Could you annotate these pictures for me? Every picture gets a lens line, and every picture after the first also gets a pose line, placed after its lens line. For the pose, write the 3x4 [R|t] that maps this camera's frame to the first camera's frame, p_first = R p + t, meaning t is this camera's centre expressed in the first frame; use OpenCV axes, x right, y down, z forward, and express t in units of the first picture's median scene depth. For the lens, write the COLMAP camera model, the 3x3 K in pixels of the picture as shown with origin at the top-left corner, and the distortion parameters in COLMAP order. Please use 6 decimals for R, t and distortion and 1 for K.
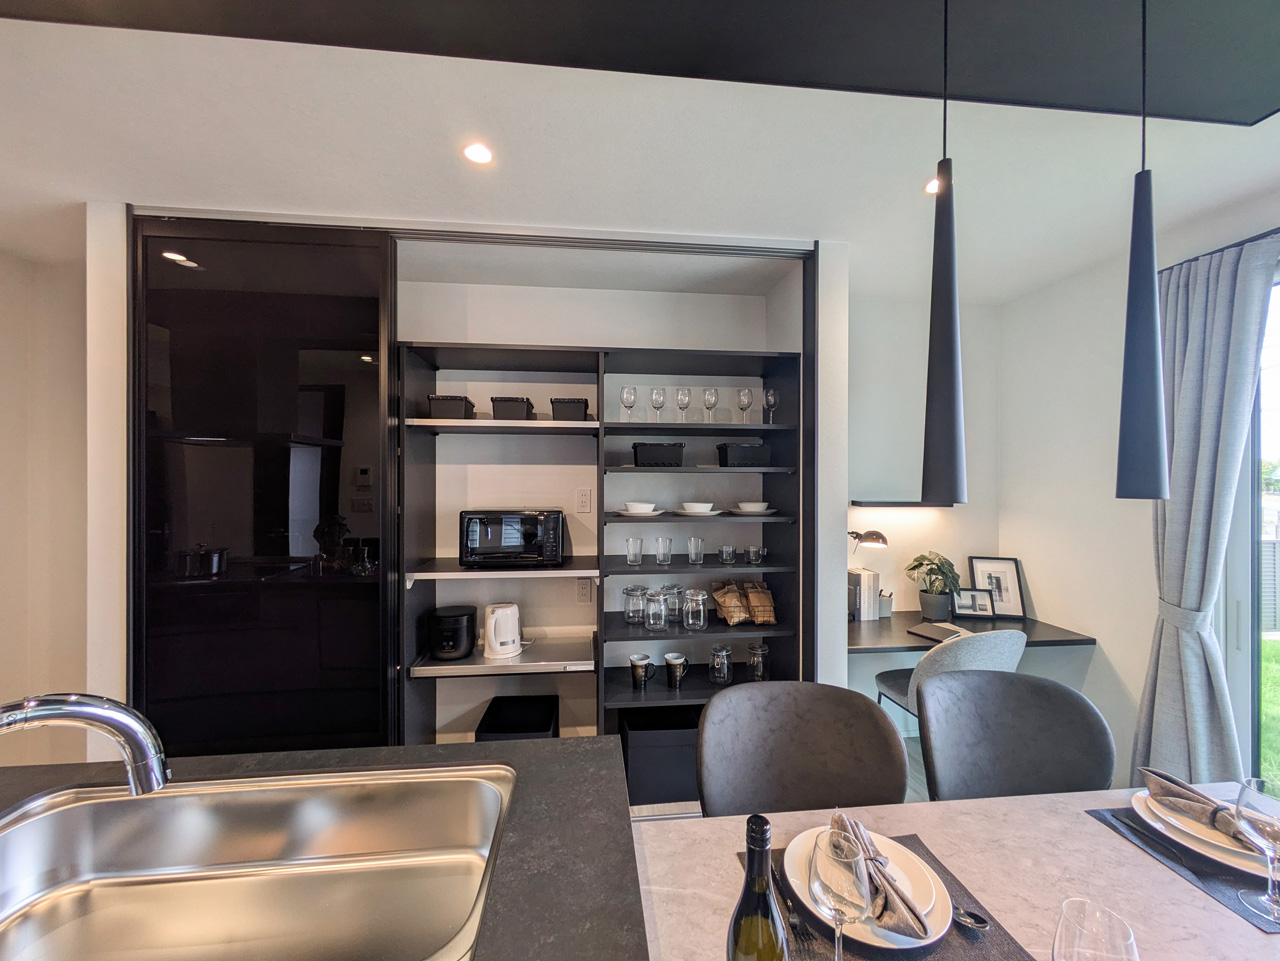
lens RADIAL K [[508.9, 0, 638.7], [0, 508.9, 483.9], [0, 0, 1]] dist [-0.003351, 0.002147]
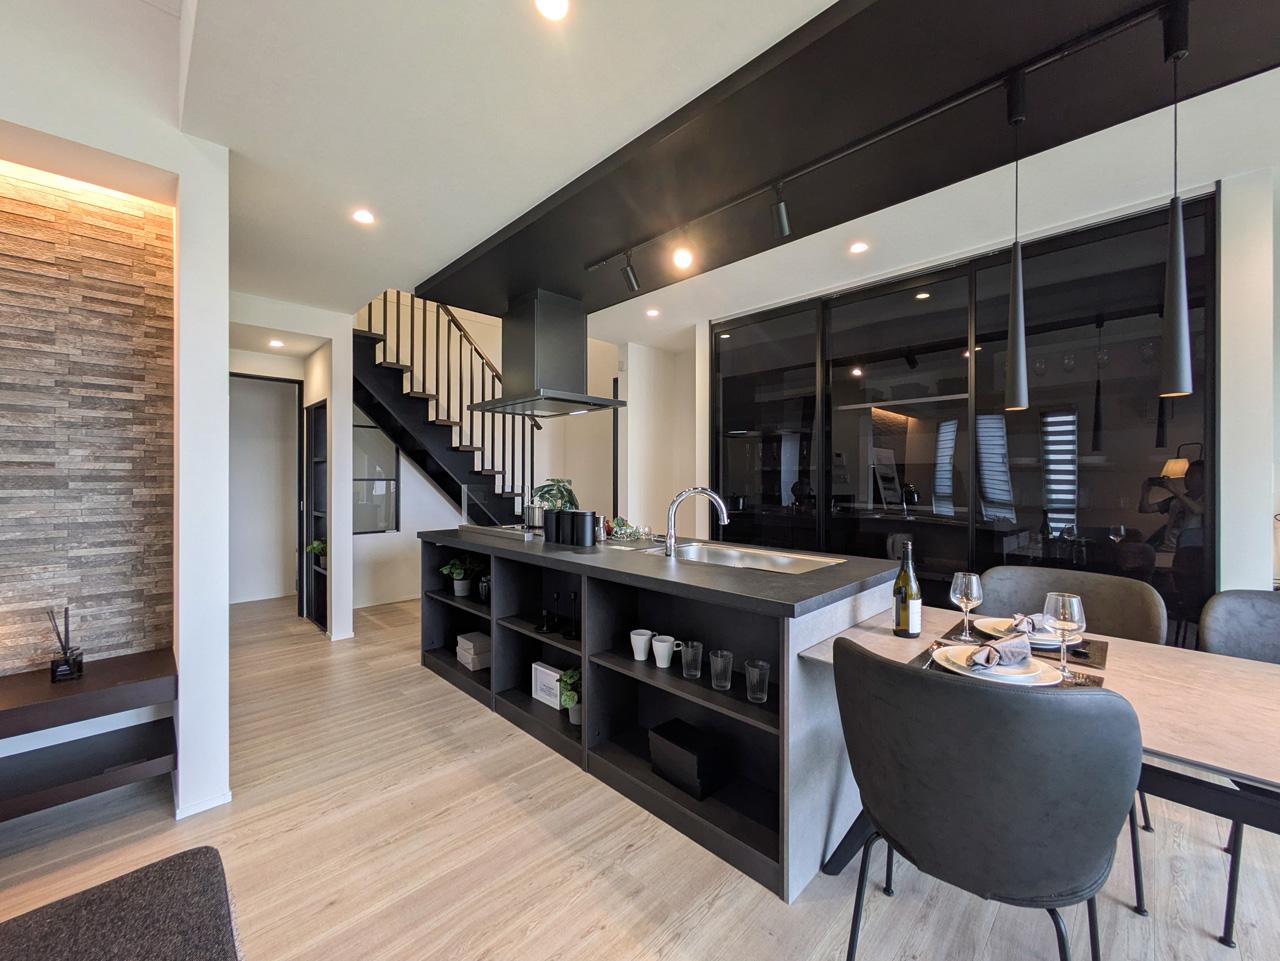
lens RADIAL K [[508.9, 0, 642.0], [0, 508.9, 479.0], [0, 0, 1]] dist [-0.003351, 0.002147]
pose [[0.630118, 0.000055, -0.776499, 0.326236], [-0.002792, 0.999994, -0.002196, 0.083718], [0.776494, 0.003552, 0.630114, -0.386606]]
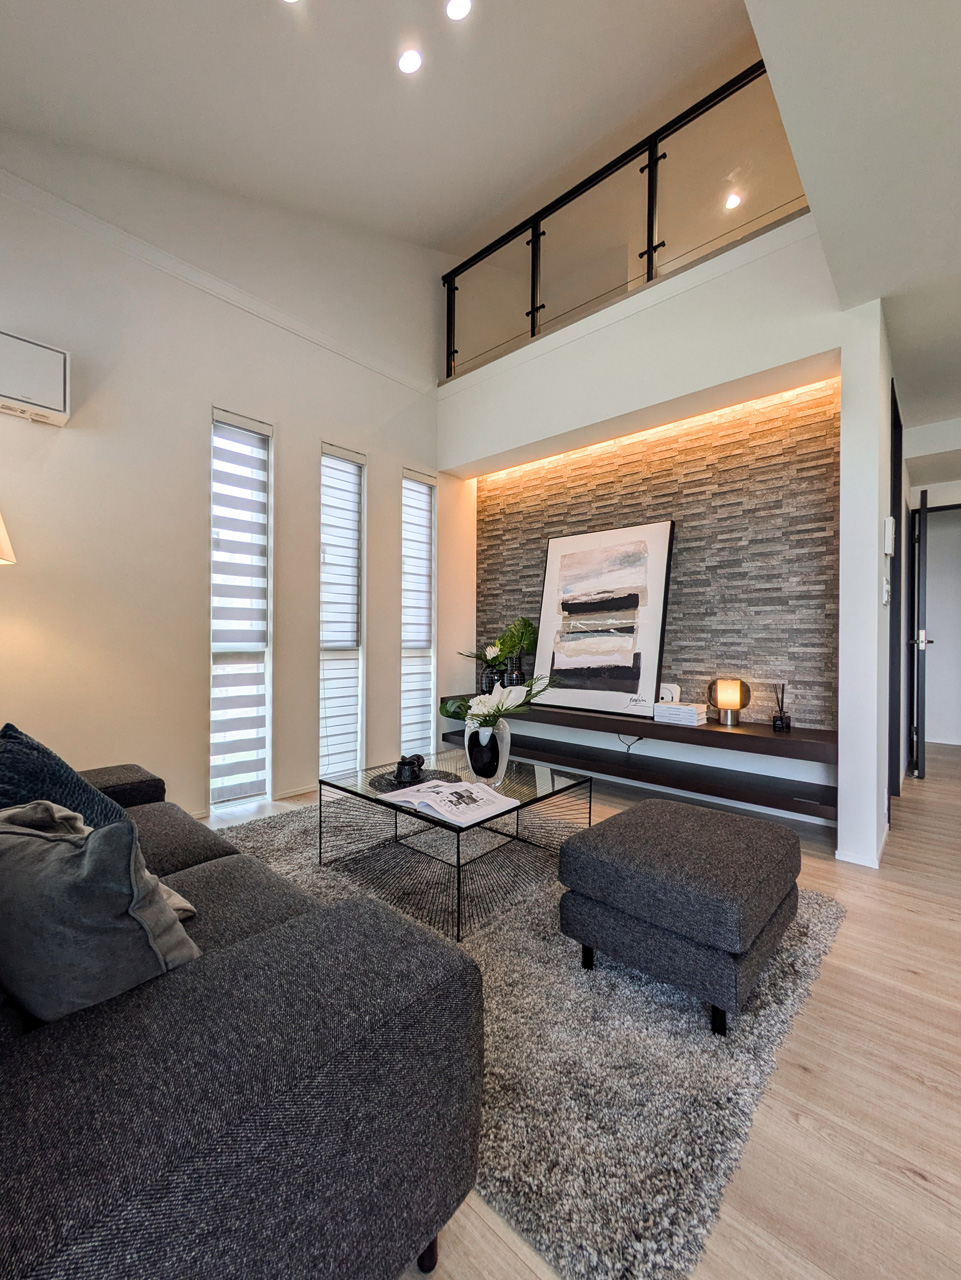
lens RADIAL K [[508.9, 0, 484.7], [0, 508.9, 635.7], [0, 0, 1]] dist [-0.003351, 0.002147]
pose [[-0.737176, -0.006945, -0.675665, 0.421497], [-0.009311, 0.999957, -0.000120, 0.166391], [0.675637, 0.006203, -0.737209, -0.216334]]
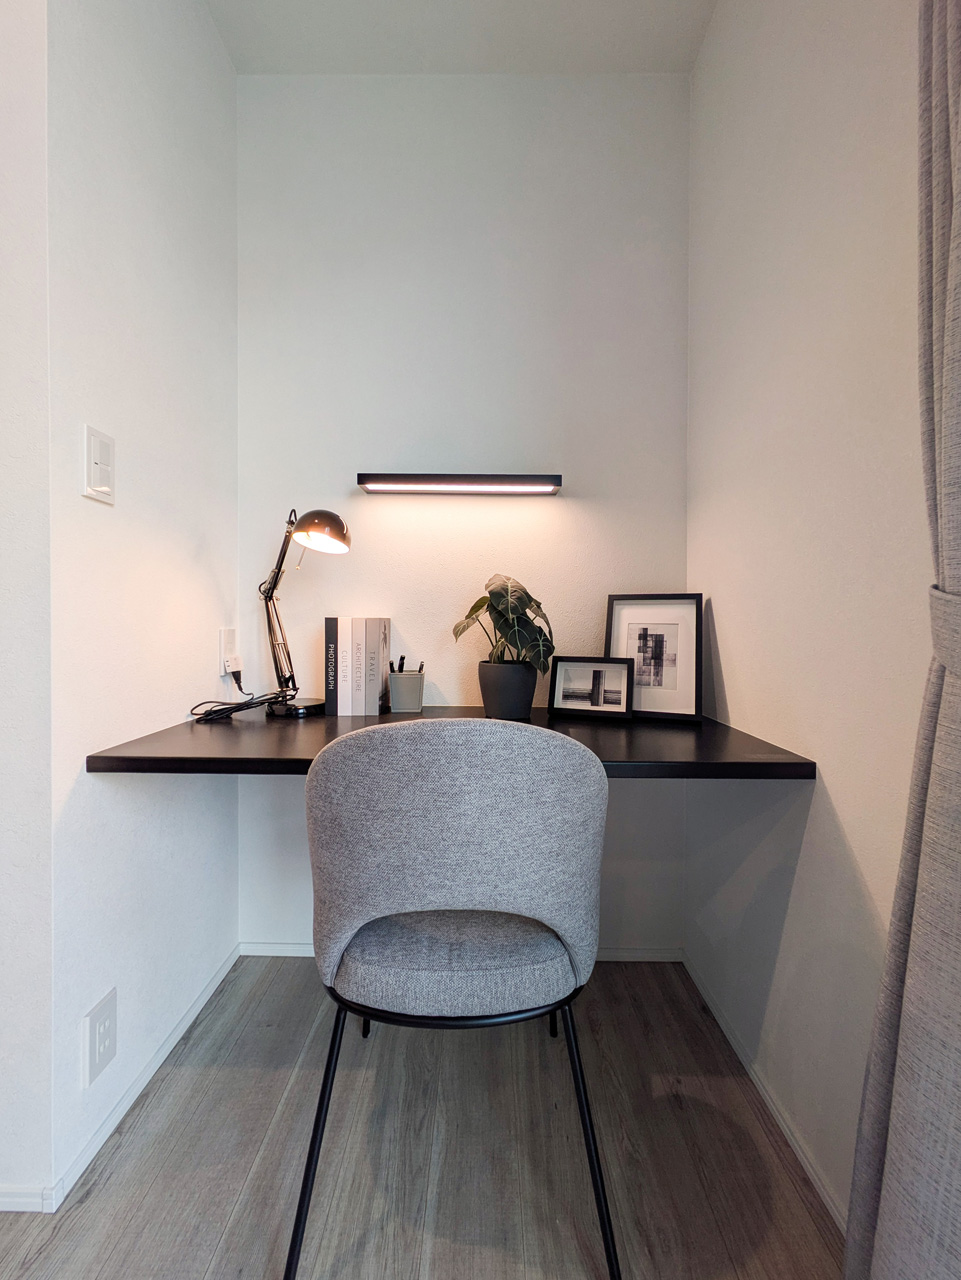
lens RADIAL K [[508.9, 0, 479.7], [0, 508.9, 638.0], [0, 0, 1]] dist [-0.003351, 0.002147]
pose [[0.994007, 0.007147, -0.109078, 0.612091], [-0.005052, 0.999798, 0.019475, 0.183036], [0.109195, -0.018807, 0.993842, 0.535592]]
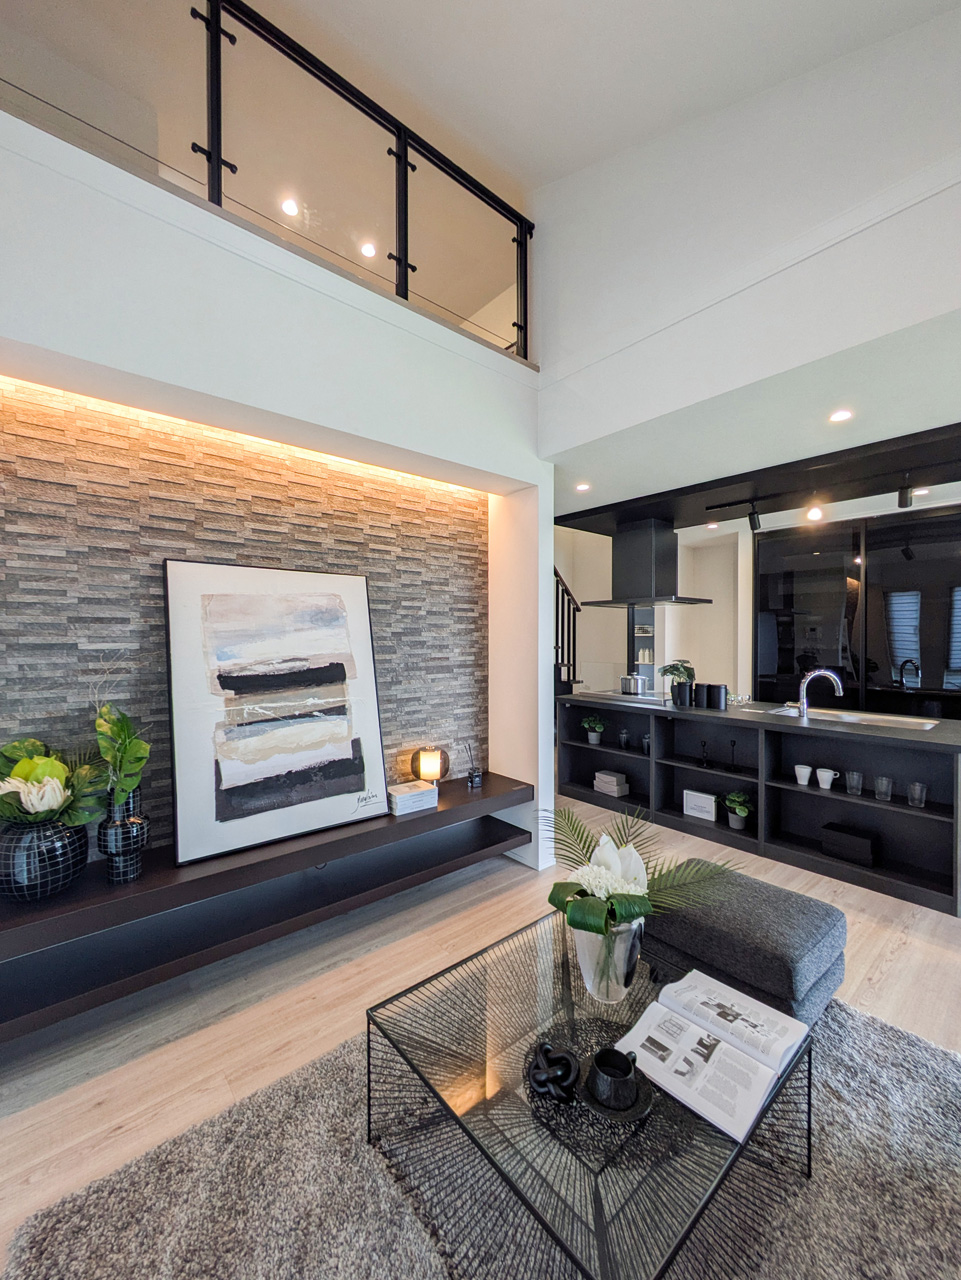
lens RADIAL K [[508.9, 0, 481.2], [0, 508.9, 639.6], [0, 0, 1]] dist [-0.003351, 0.002147]
pose [[0.569812, 0.003096, -0.821770, 0.271356], [-0.001929, 0.999995, 0.002431, 0.018305], [0.821773, 0.000200, 0.569815, -1.179535]]
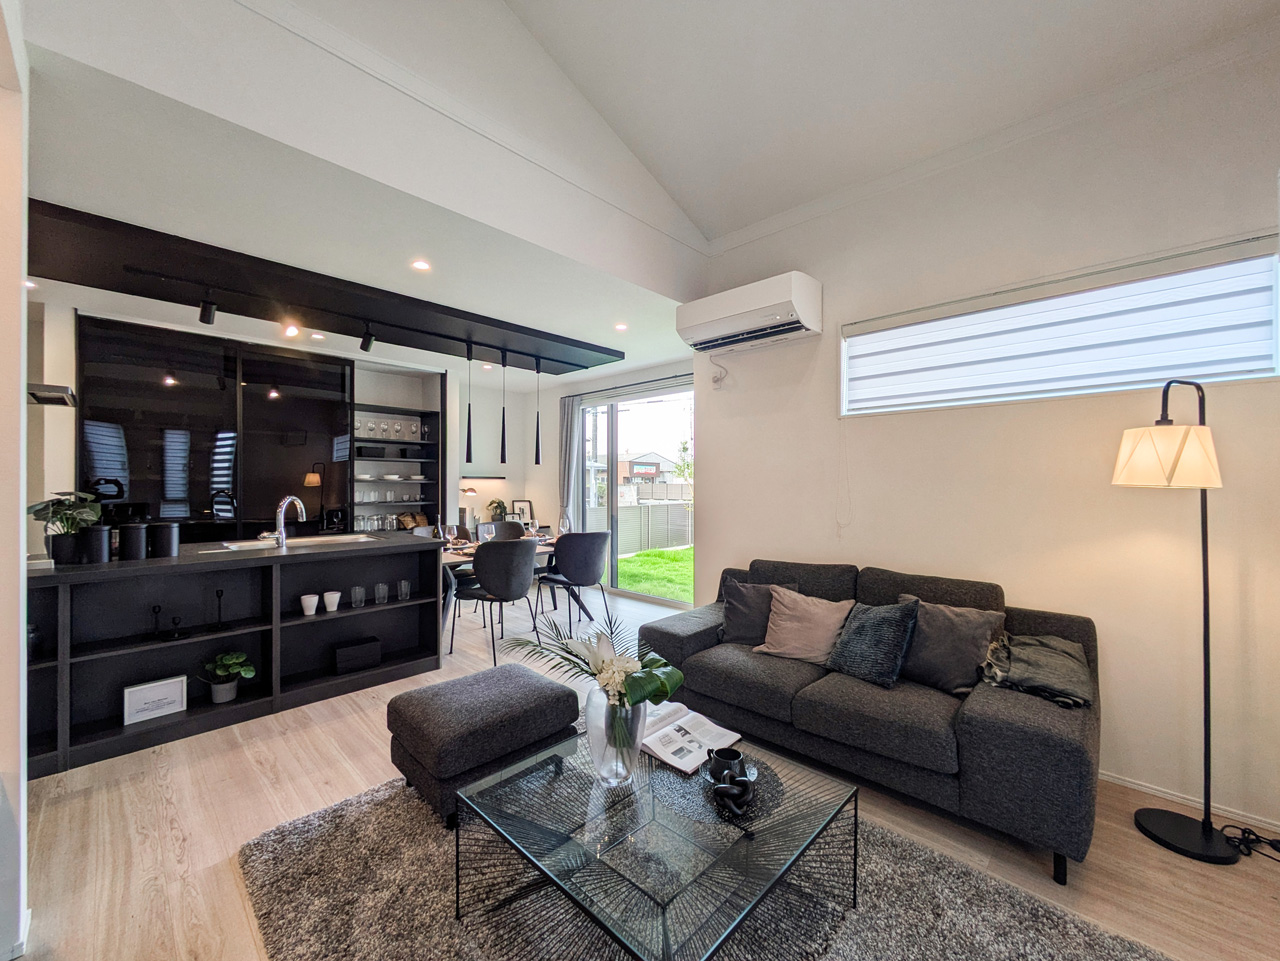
lens RADIAL K [[508.9, 0, 641.4], [0, 508.9, 480.9], [0, 0, 1]] dist [-0.003351, 0.002147]
pose [[0.761092, 0.000612, 0.648644, -0.434019], [0.002194, 0.999991, -0.003518, 0.065949], [-0.648640, 0.004100, 0.761084, -1.218899]]
